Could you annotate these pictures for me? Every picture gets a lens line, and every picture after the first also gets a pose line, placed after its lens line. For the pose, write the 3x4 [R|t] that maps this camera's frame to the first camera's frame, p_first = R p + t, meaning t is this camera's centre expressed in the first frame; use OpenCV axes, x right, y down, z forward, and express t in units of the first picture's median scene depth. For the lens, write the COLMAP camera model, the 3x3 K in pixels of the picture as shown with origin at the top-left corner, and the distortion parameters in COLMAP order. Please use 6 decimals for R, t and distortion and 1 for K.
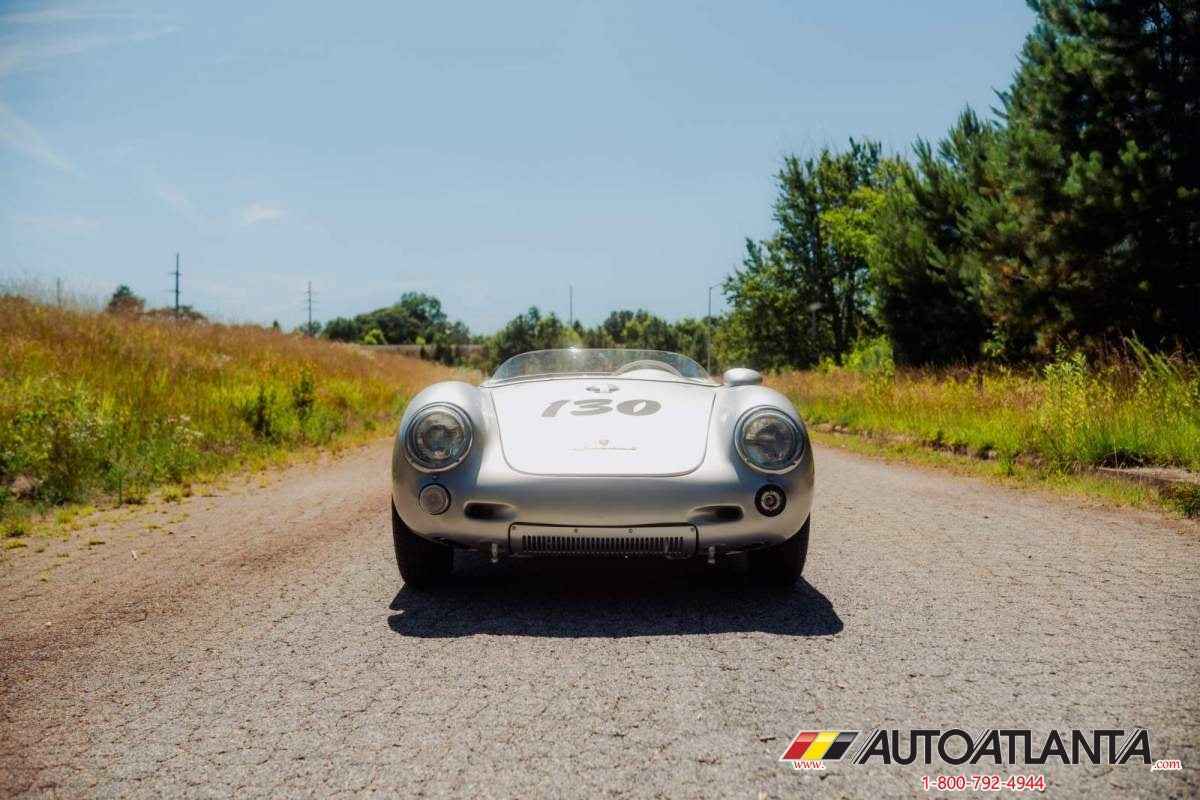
lens RADIAL K [[1201.0, 0, 618.8], [0, 1201.0, 402.3], [0, 0, 1]] dist [-0.020595, 0.000000]
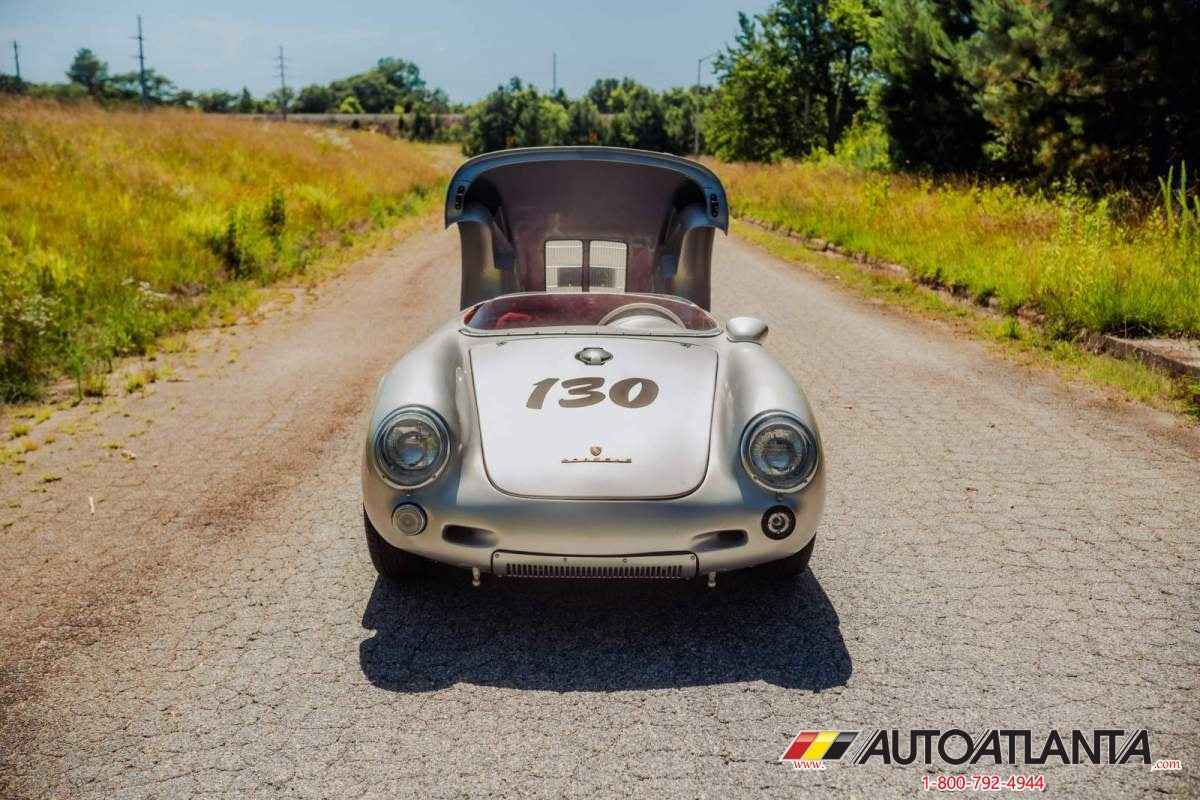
lens RADIAL K [[1201.0, 0, 616.1], [0, 1201.0, 401.2], [0, 0, 1]] dist [-0.020595, 0.000000]
pose [[0.999894, 0.007516, 0.012433, -0.002016], [-0.009794, 0.980815, 0.194692, -0.042098], [-0.010731, -0.194793, 0.980786, 0.028250]]
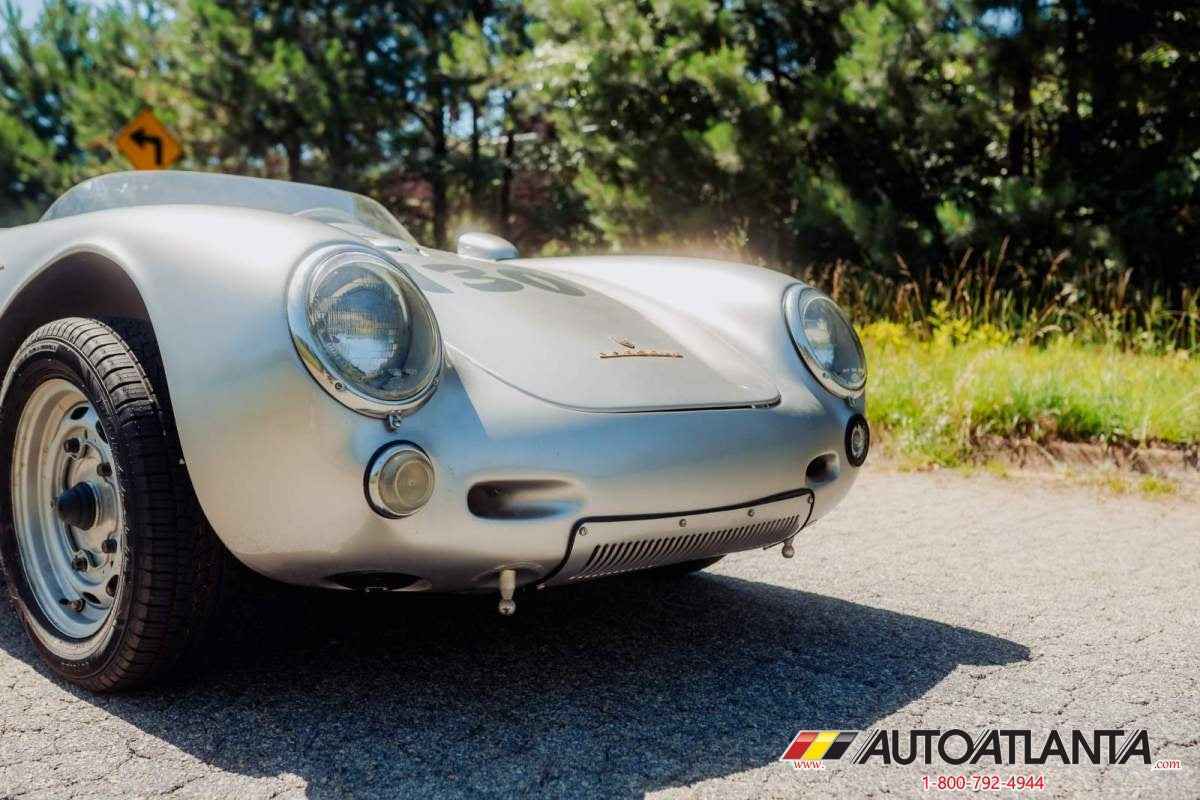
lens RADIAL K [[1242.8, 0, 600.3], [0, 1242.8, 411.0], [0, 0, 1]] dist [-0.018745, 0.000000]
pose [[0.706265, -0.031974, 0.707225, -0.091001], [-0.013331, 0.998202, 0.058443, 0.007406], [-0.707822, -0.050705, 0.704569, 0.149587]]
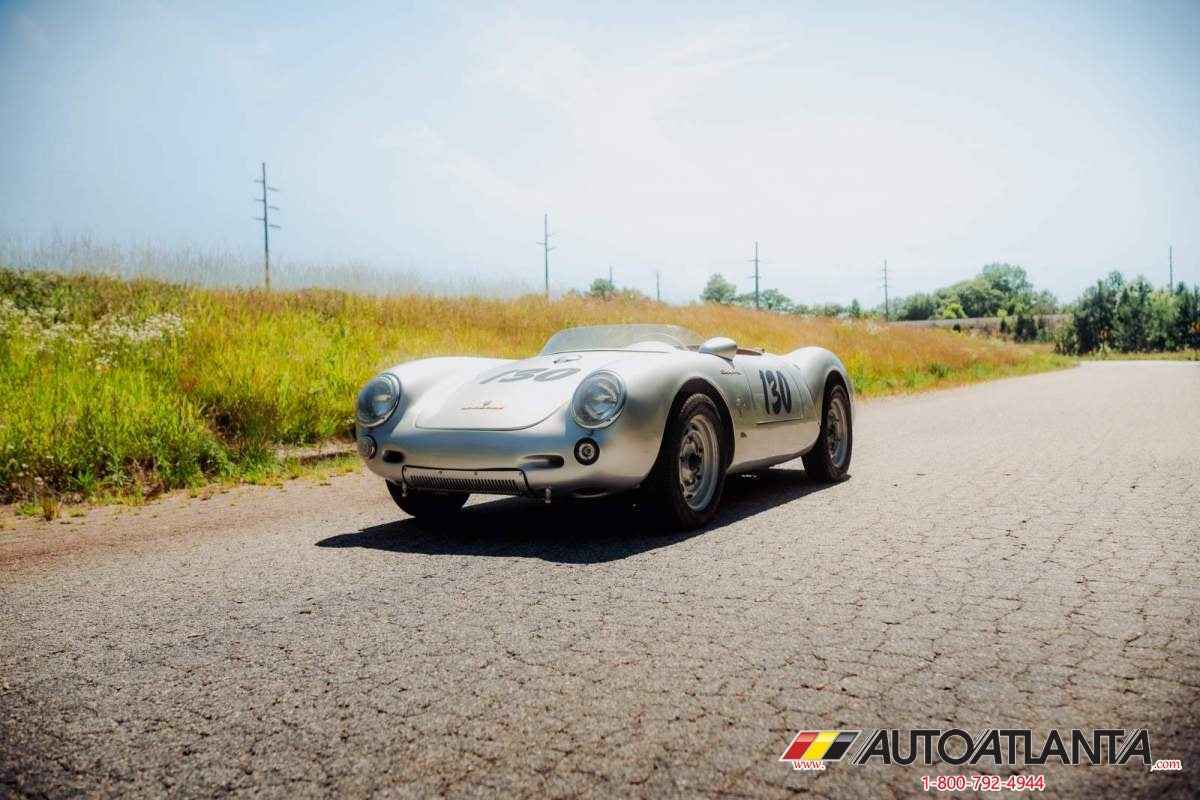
lens RADIAL K [[1201.0, 0, 596.9], [0, 1201.0, 400.8], [0, 0, 1]] dist [-0.020595, 0.000000]
pose [[0.862295, -0.007880, -0.506345, 0.166687], [0.017145, 0.999760, 0.013639, 0.003704], [0.506116, -0.020443, 0.862223, -0.002411]]
